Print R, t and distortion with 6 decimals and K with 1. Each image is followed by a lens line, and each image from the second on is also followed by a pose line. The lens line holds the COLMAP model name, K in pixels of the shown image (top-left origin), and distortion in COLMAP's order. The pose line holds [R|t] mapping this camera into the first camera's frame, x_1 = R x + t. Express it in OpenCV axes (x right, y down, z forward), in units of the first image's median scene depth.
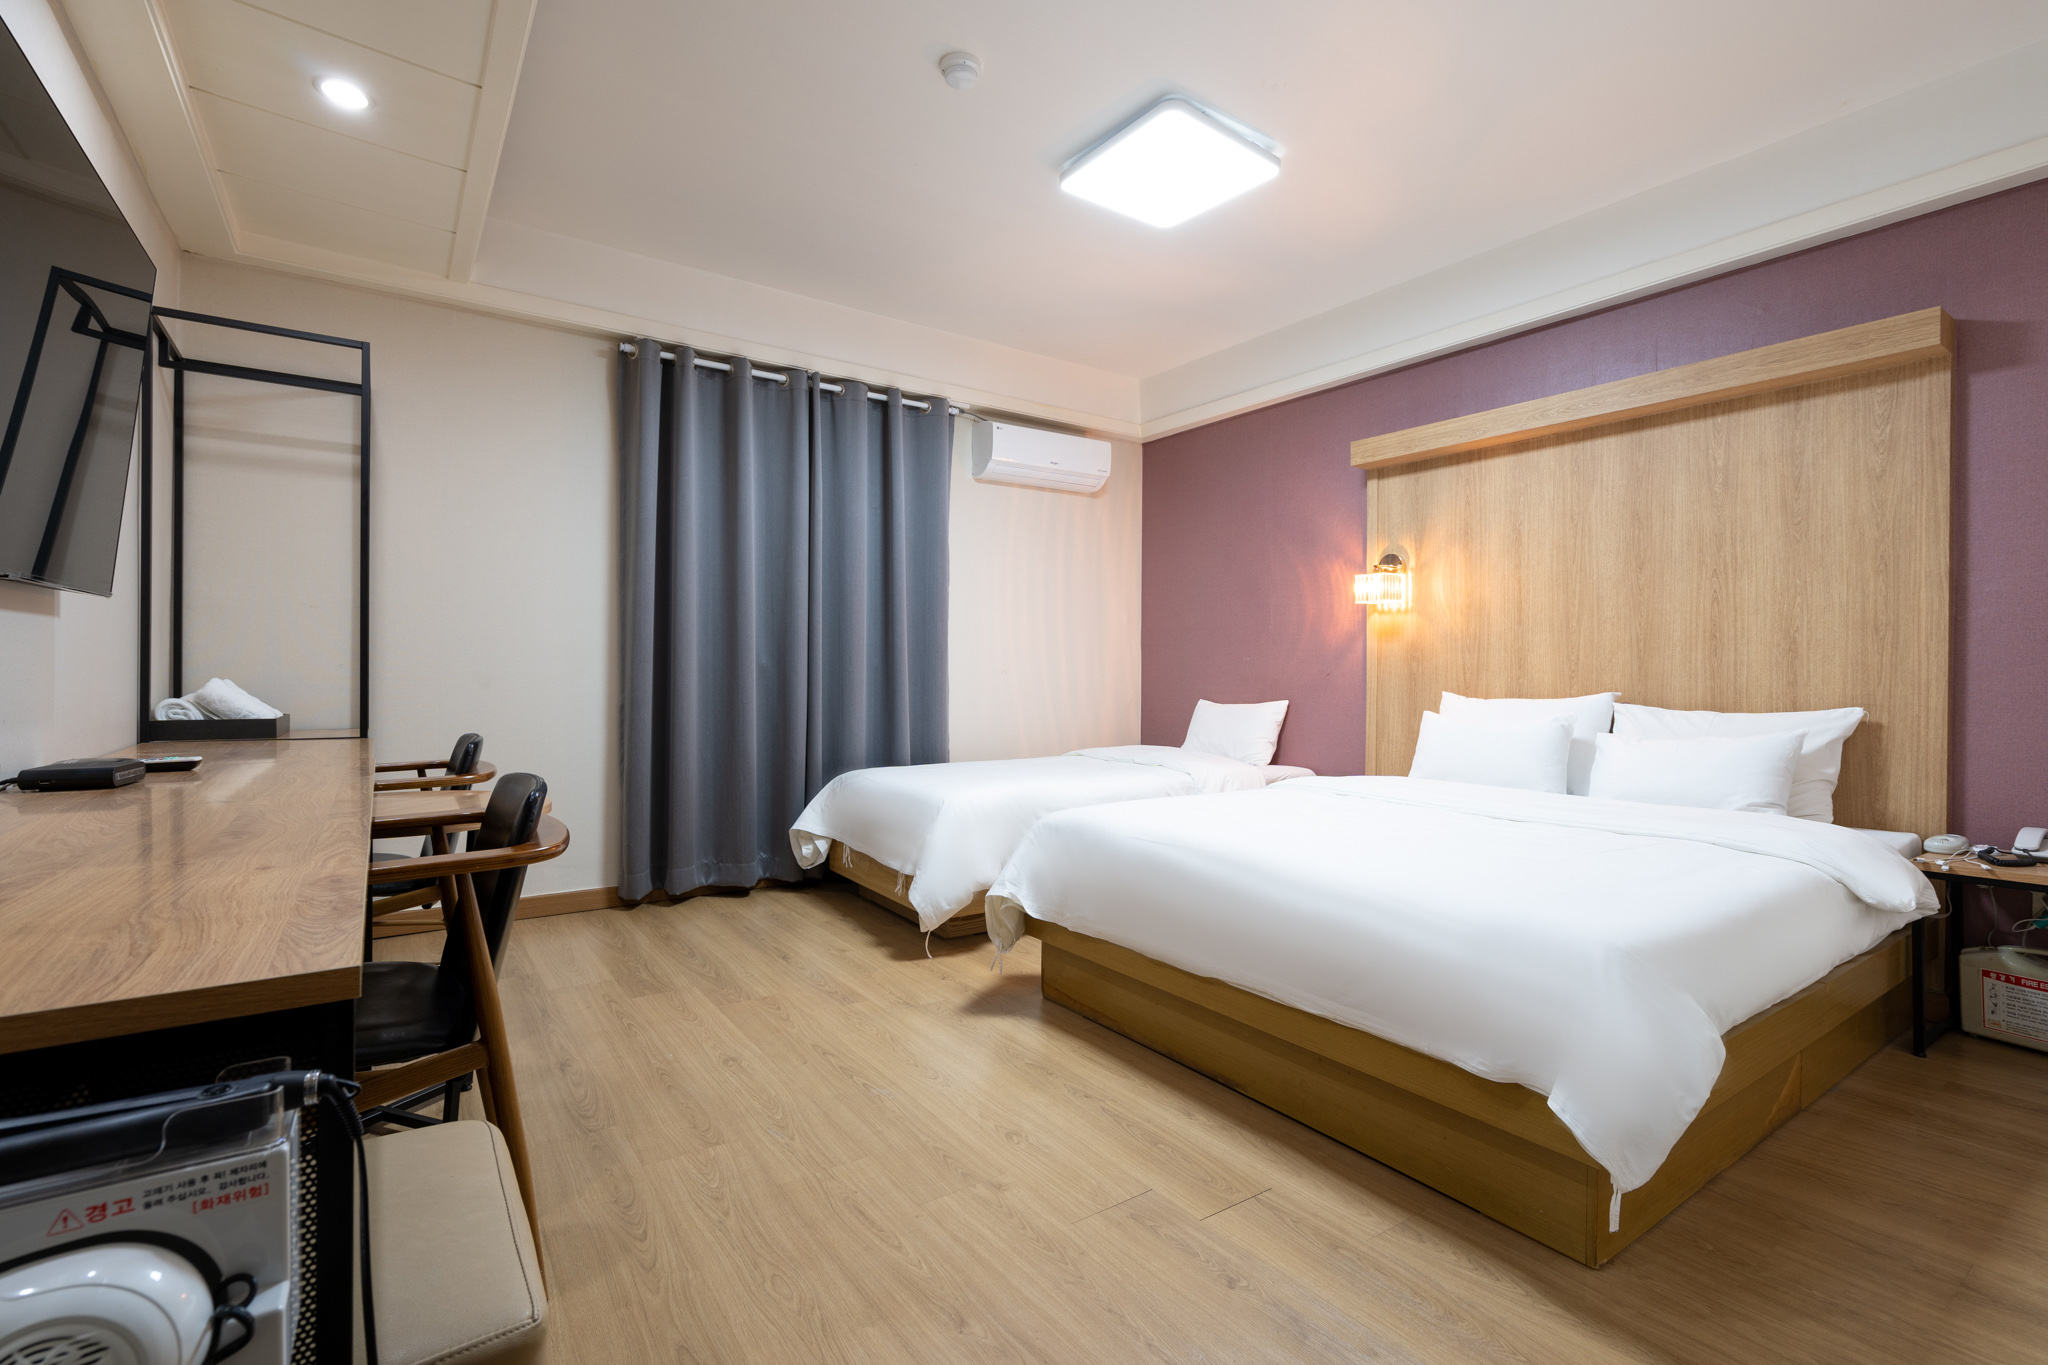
lens RADIAL K [[924.3, 0, 1021.1], [0, 924.3, 673.3], [0, 0, 1]] dist [-0.006431, -0.000131]
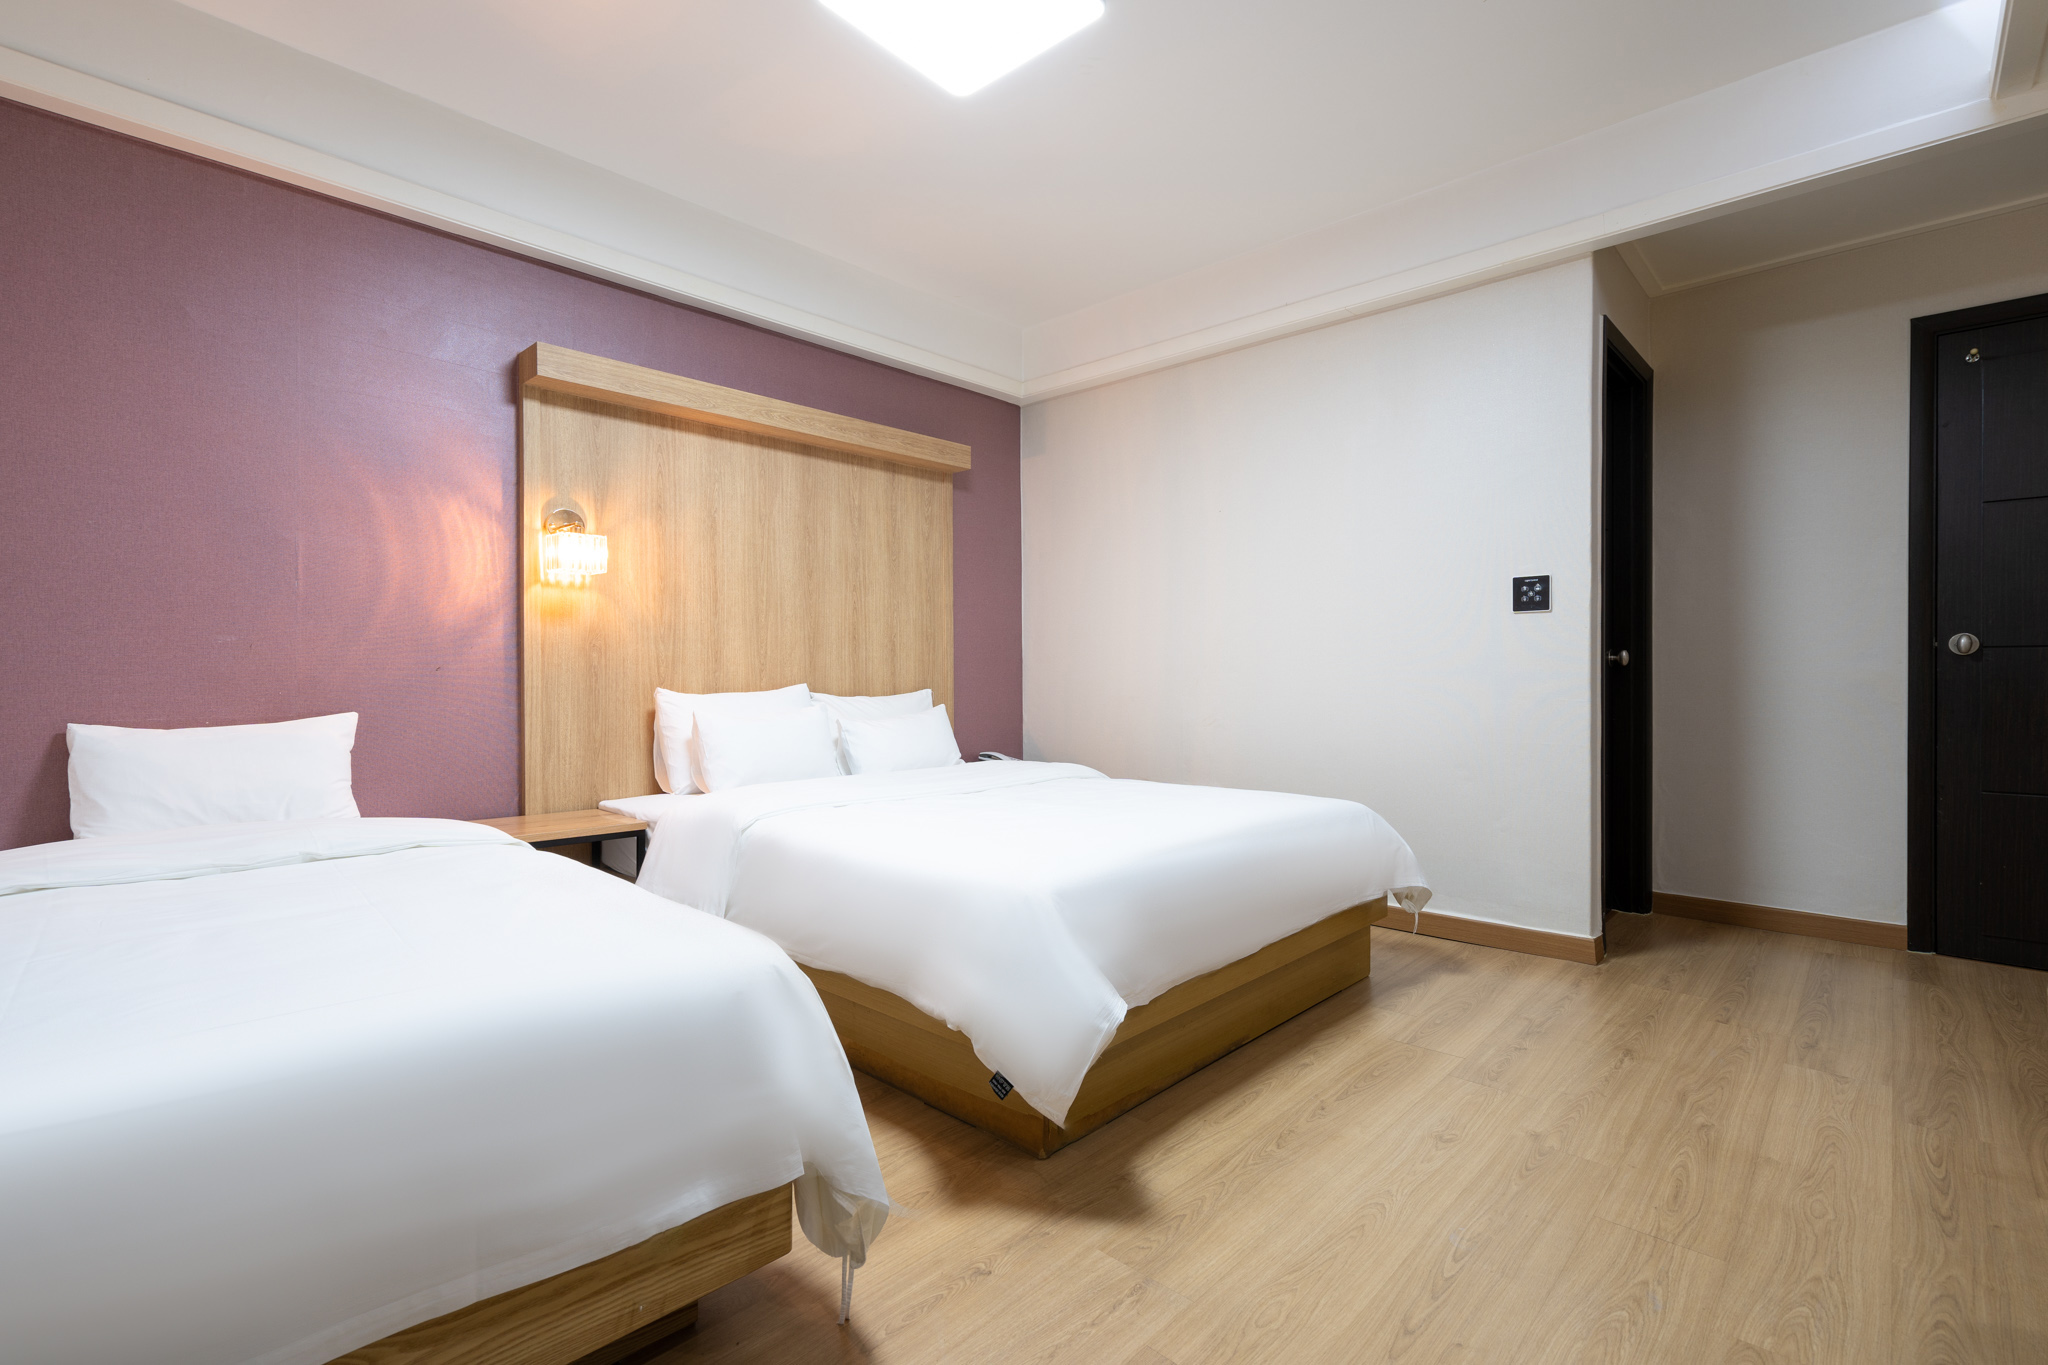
lens RADIAL K [[924.3, 0, 1021.1], [0, 924.3, 673.3], [0, 0, 1]] dist [-0.006431, -0.000131]
pose [[-0.199809, -0.004786, 0.979823, -0.549053], [0.001878, 0.999984, 0.005267, 0.003064], [-0.979833, 0.002892, -0.199797, 1.030506]]
